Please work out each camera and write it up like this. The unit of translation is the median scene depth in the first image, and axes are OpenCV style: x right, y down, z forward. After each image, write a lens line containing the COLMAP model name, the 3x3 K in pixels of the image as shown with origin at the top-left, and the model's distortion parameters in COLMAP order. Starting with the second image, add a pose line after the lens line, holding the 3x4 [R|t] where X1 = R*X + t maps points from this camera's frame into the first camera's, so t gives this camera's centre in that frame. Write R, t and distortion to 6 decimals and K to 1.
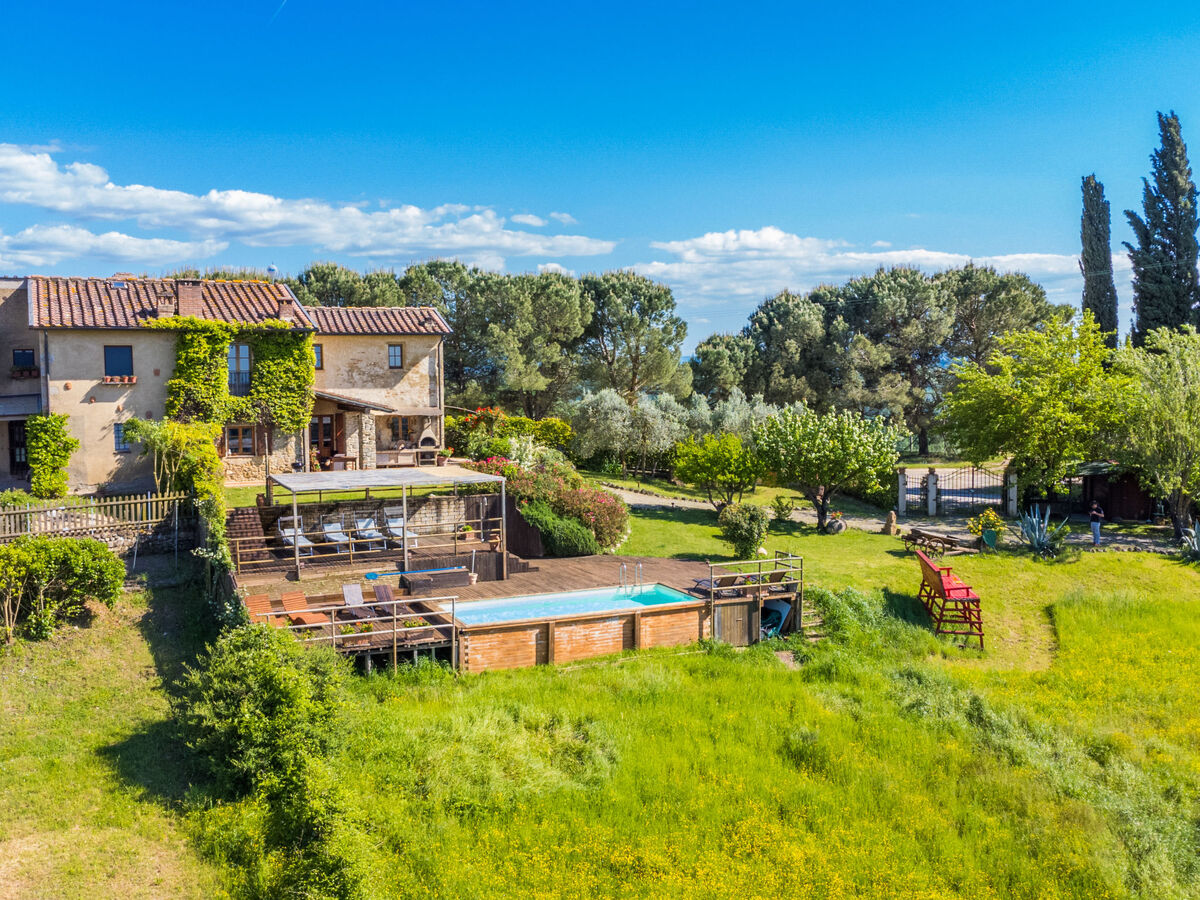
lens RADIAL K [[1165.7, 0, 600.0], [0, 1165.7, 450.0], [0, 0, 1]] dist [-0.002132, 0.014380]
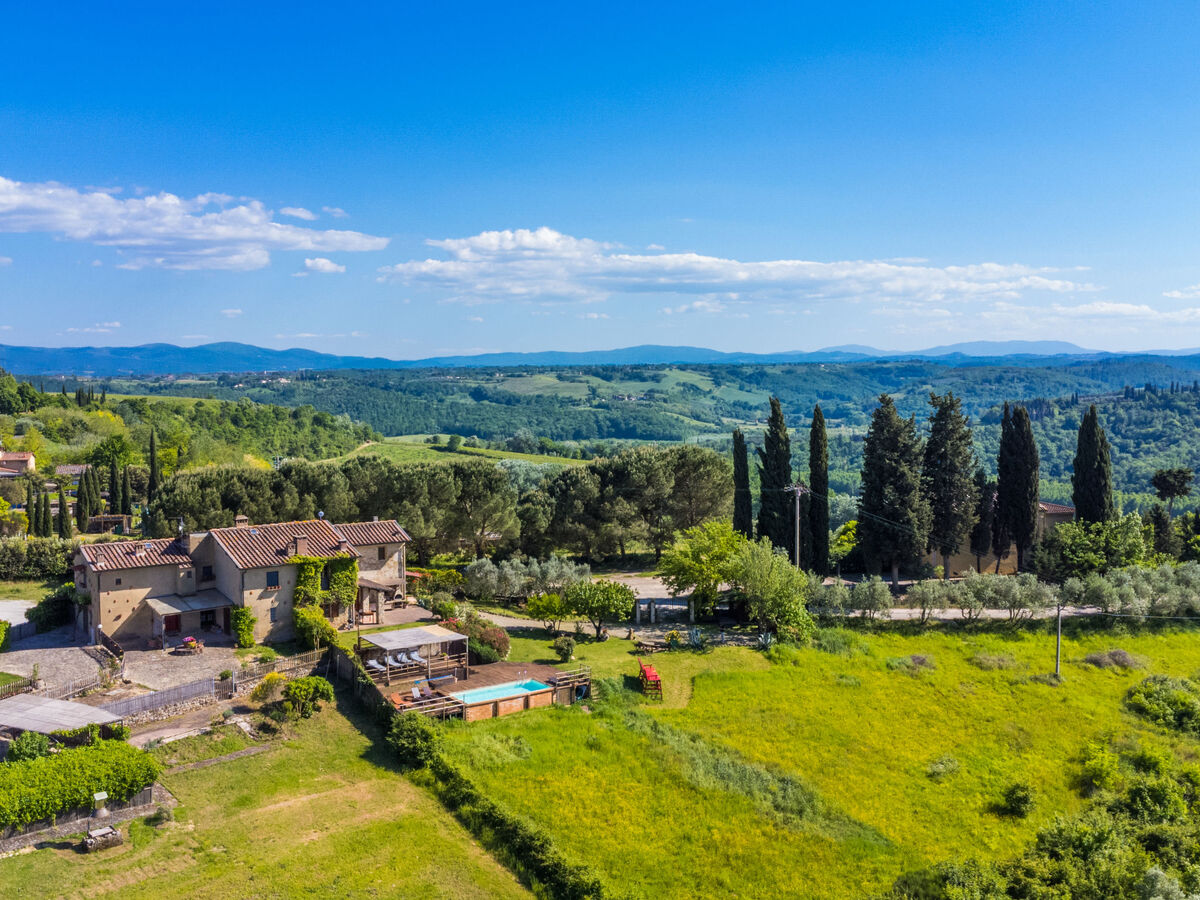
lens RADIAL K [[1175.4, 0, 586.7], [0, 1175.4, 450.2], [0, 0, 1]] dist [-0.041585, 0.001725]
pose [[0.984080, -0.011995, 0.177321, -0.272964], [0.011912, 0.999928, 0.001528, -0.372772], [-0.177327, 0.000609, 0.984152, -1.459314]]
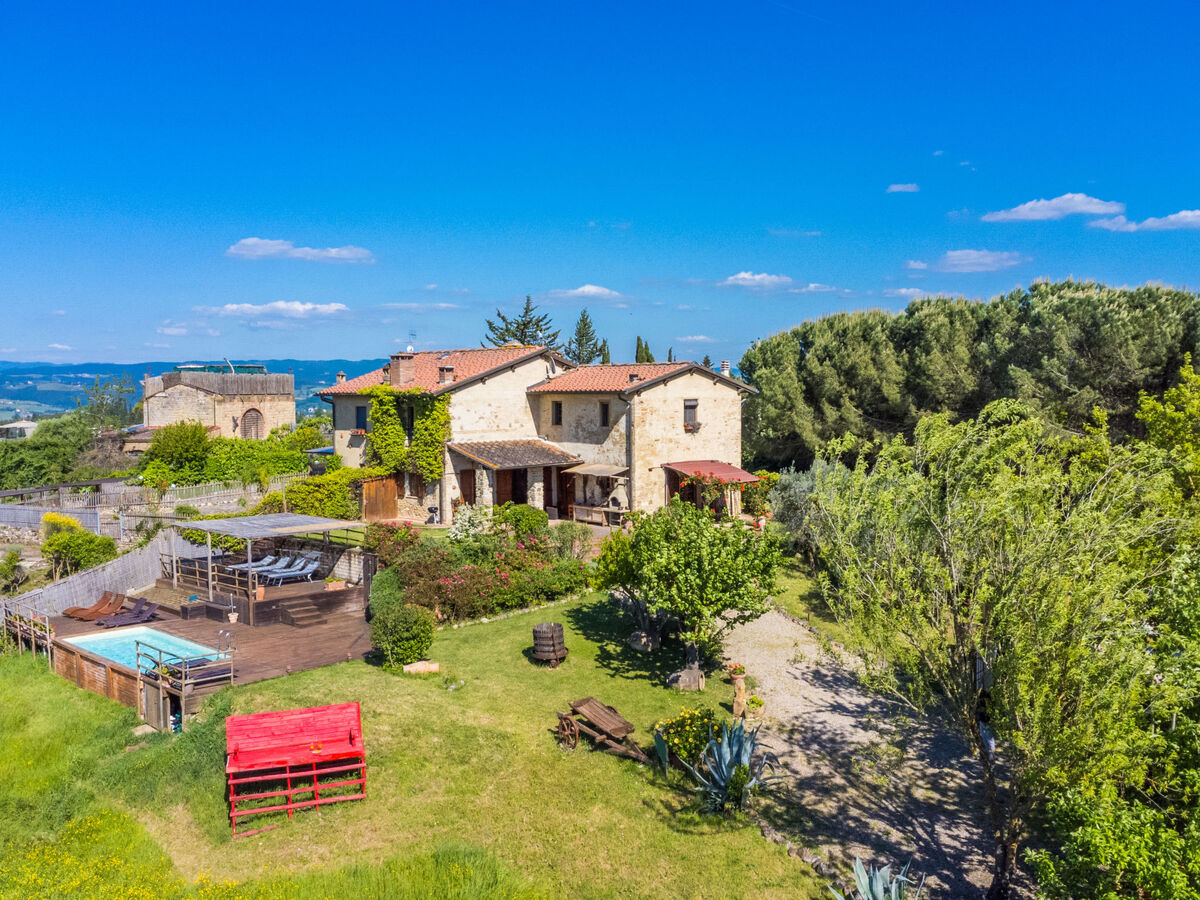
lens RADIAL K [[1165.7, 0, 600.0], [0, 1165.7, 450.0], [0, 0, 1]] dist [-0.002132, 0.014380]
pose [[0.338303, 0.058615, -0.939210, 1.148733], [-0.060801, 0.997334, 0.040342, -0.133531], [0.939071, 0.043457, 0.340965, 0.972266]]
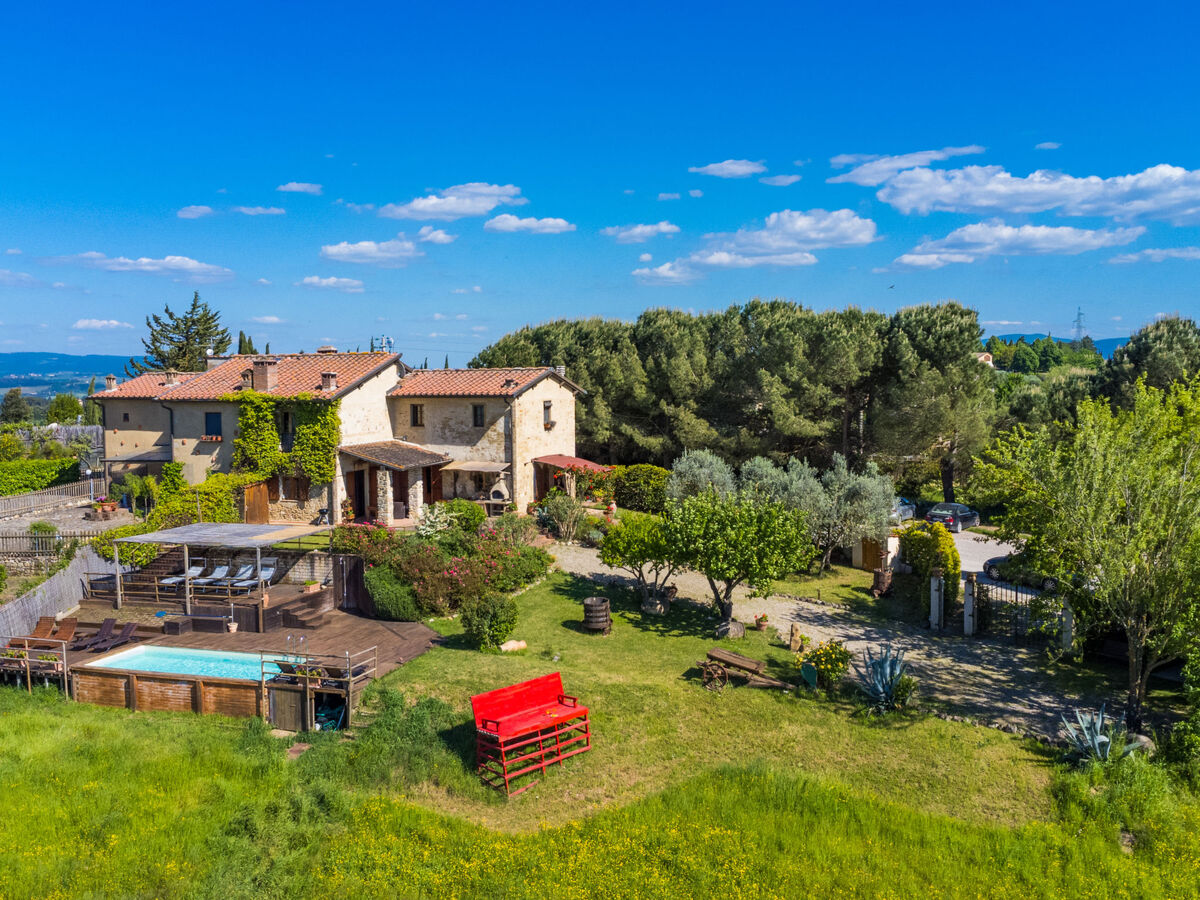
lens RADIAL K [[1165.7, 0, 600.0], [0, 1165.7, 450.0], [0, 0, 1]] dist [-0.002132, 0.014380]
pose [[0.730061, 0.048872, -0.681633, 0.993878], [-0.042793, 0.998751, 0.025776, -0.120969], [0.682041, 0.010351, 0.731240, 0.397493]]
